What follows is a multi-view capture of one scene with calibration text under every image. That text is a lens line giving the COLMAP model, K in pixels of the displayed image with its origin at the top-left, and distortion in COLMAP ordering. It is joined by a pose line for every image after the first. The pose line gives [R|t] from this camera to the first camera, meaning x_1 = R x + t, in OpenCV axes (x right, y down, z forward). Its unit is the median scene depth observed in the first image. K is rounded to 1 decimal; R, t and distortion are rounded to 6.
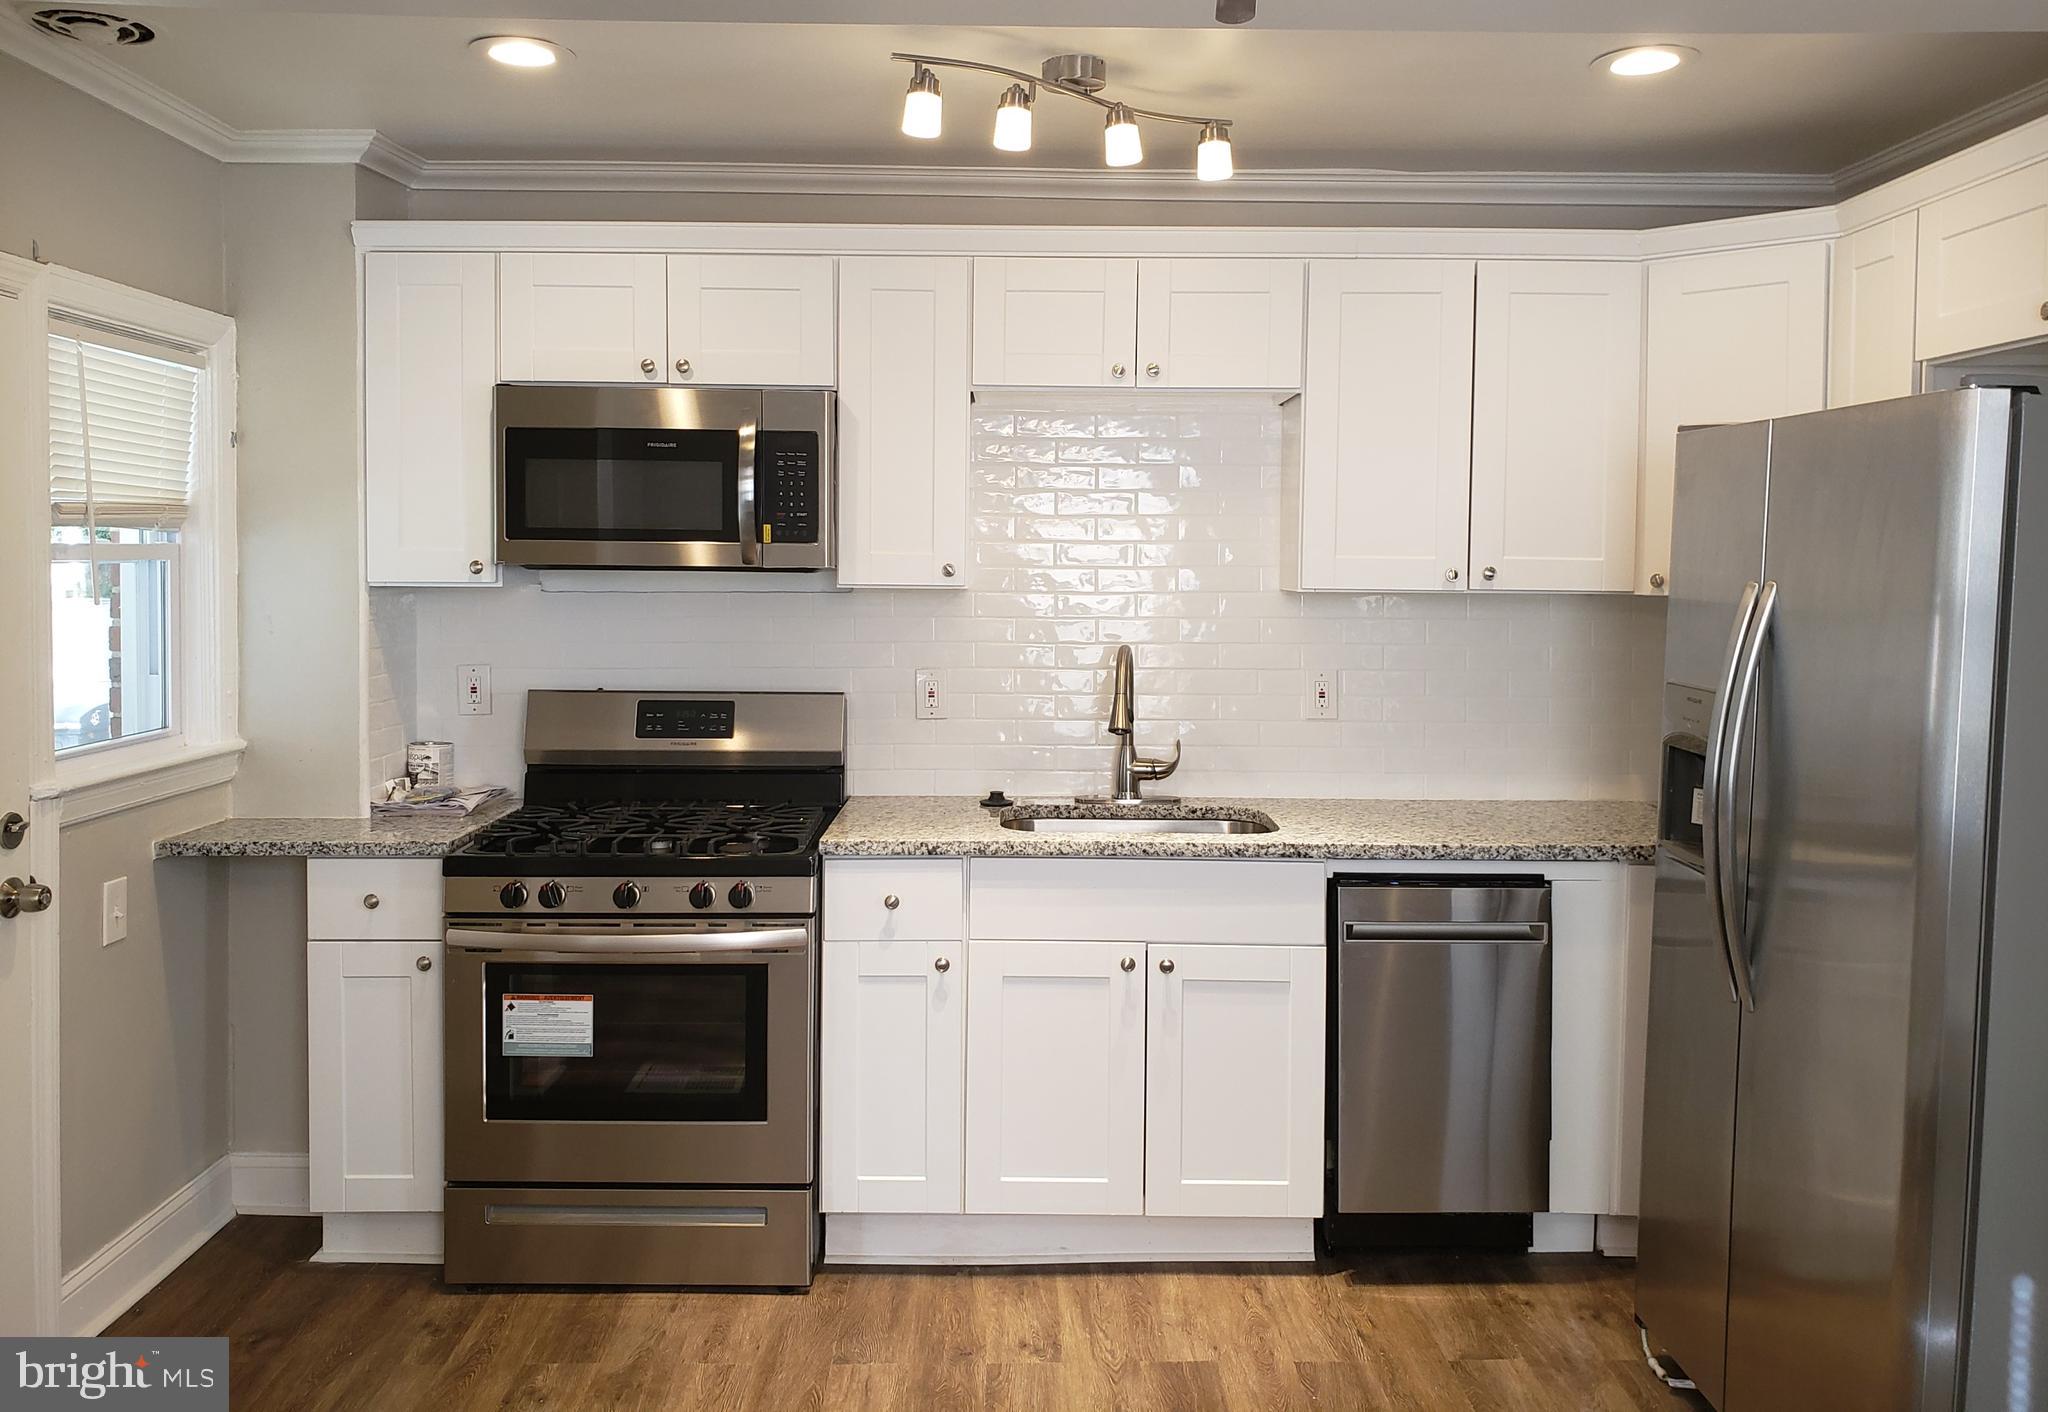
lens RADIAL K [[1542.0, 0, 1022.7], [0, 1542.0, 632.9], [0, 0, 1]] dist [0.027371, 0.001392]
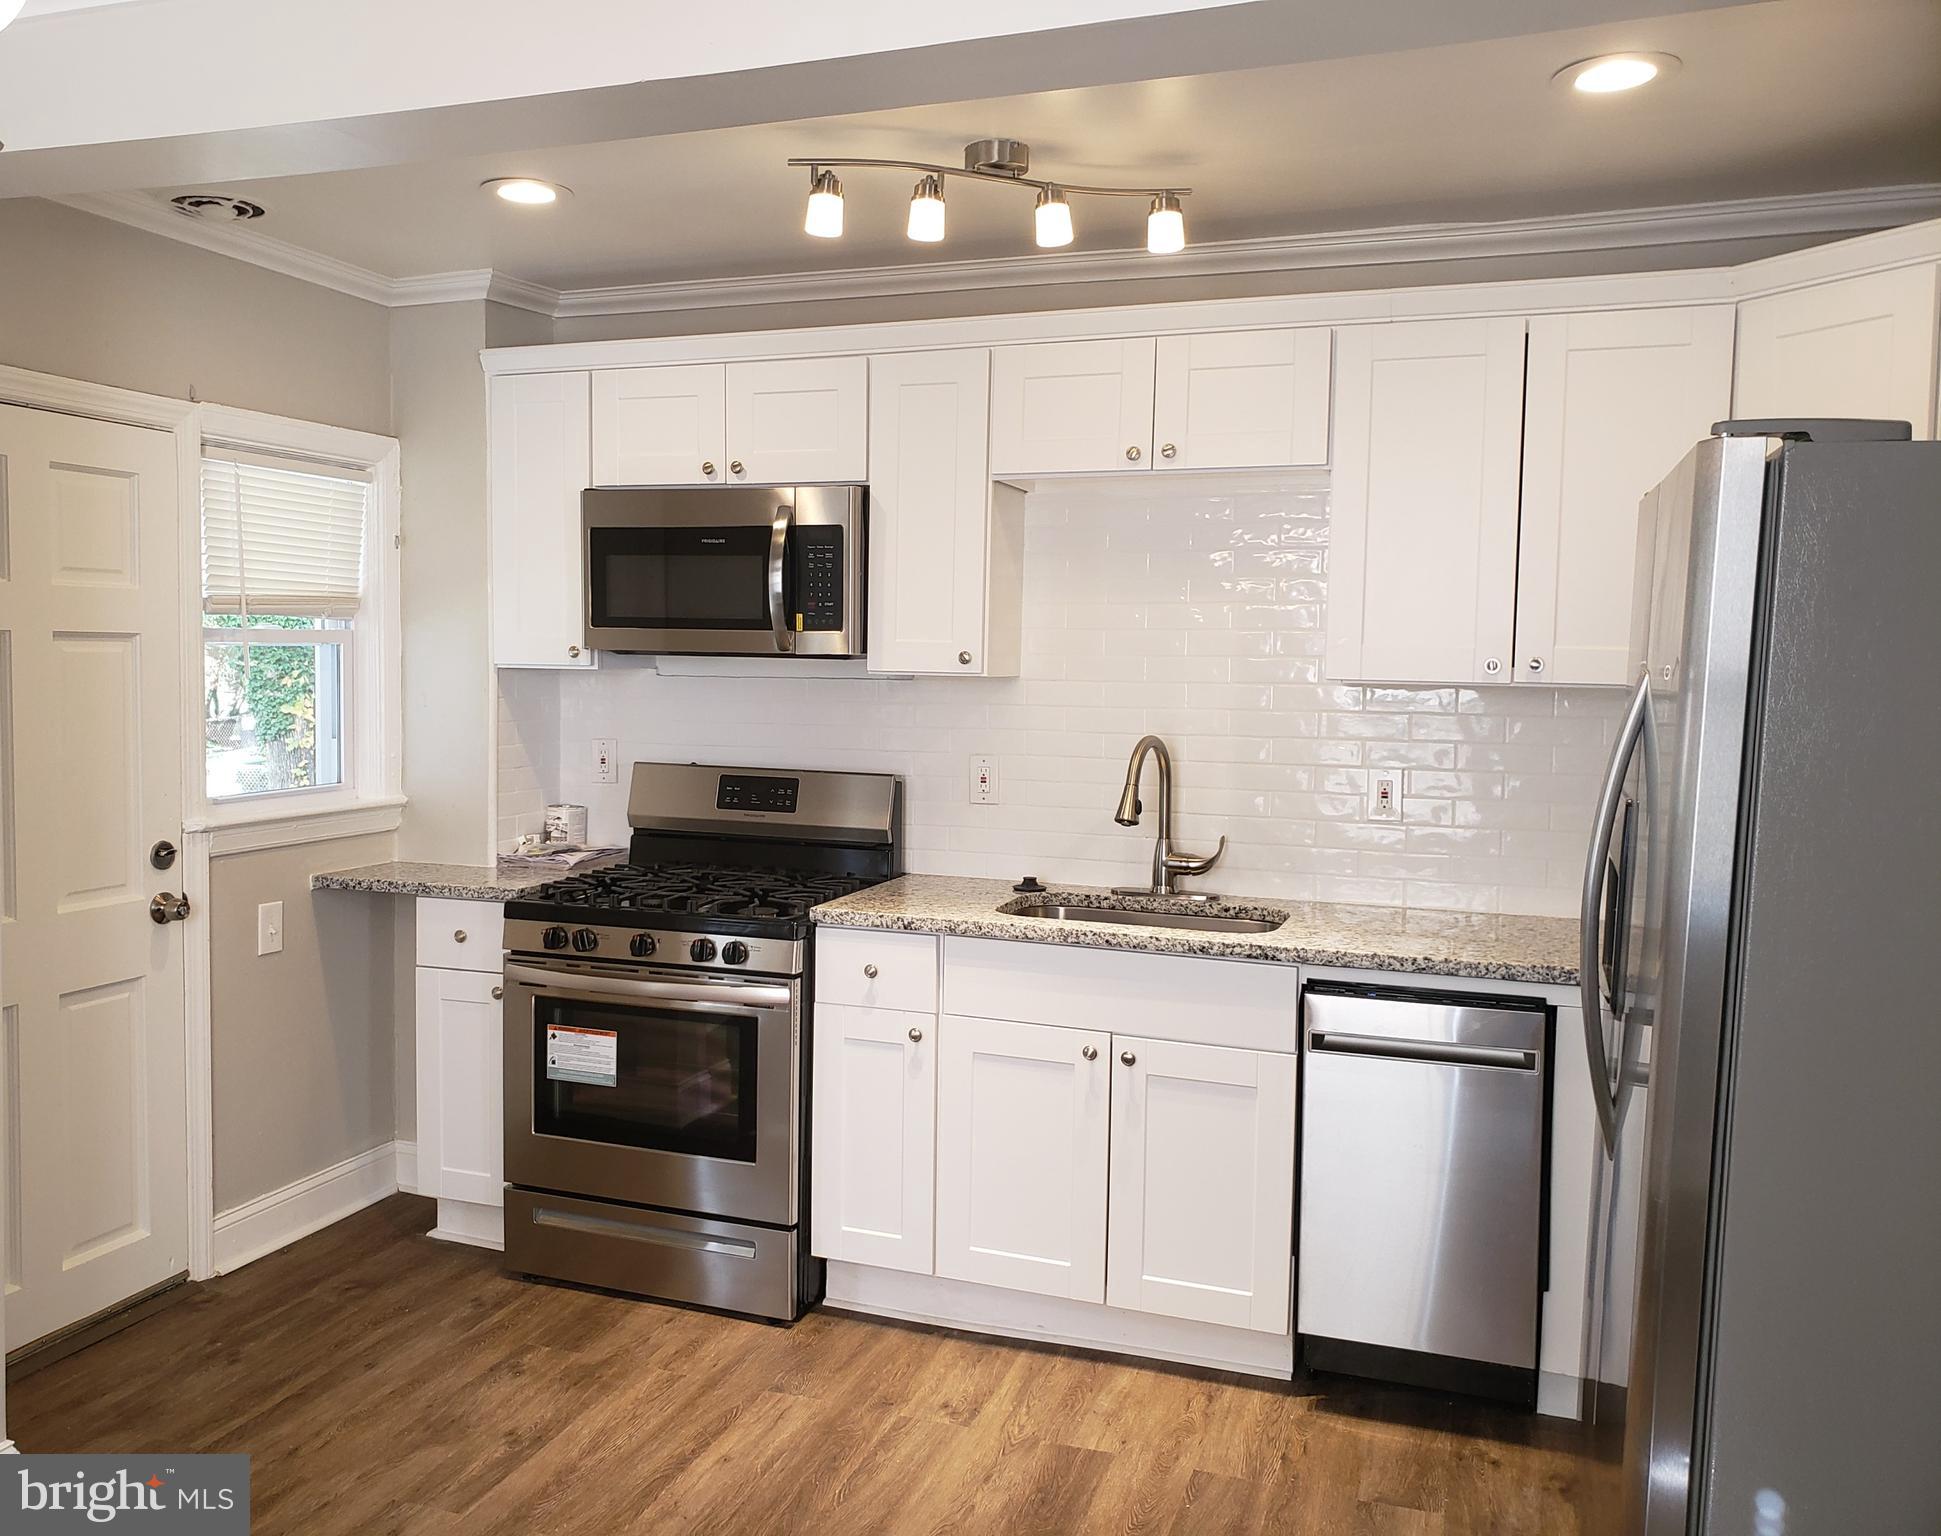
lens RADIAL K [[1542.8, 0, 970.5], [0, 1542.8, 768.0], [0, 0, 1]] dist [0.033949, -0.007157]
pose [[0.937901, 0.031923, -0.345430, 0.336160], [-0.023518, 0.999317, 0.028497, 0.004068], [0.346104, -0.018604, 0.938012, 0.040353]]
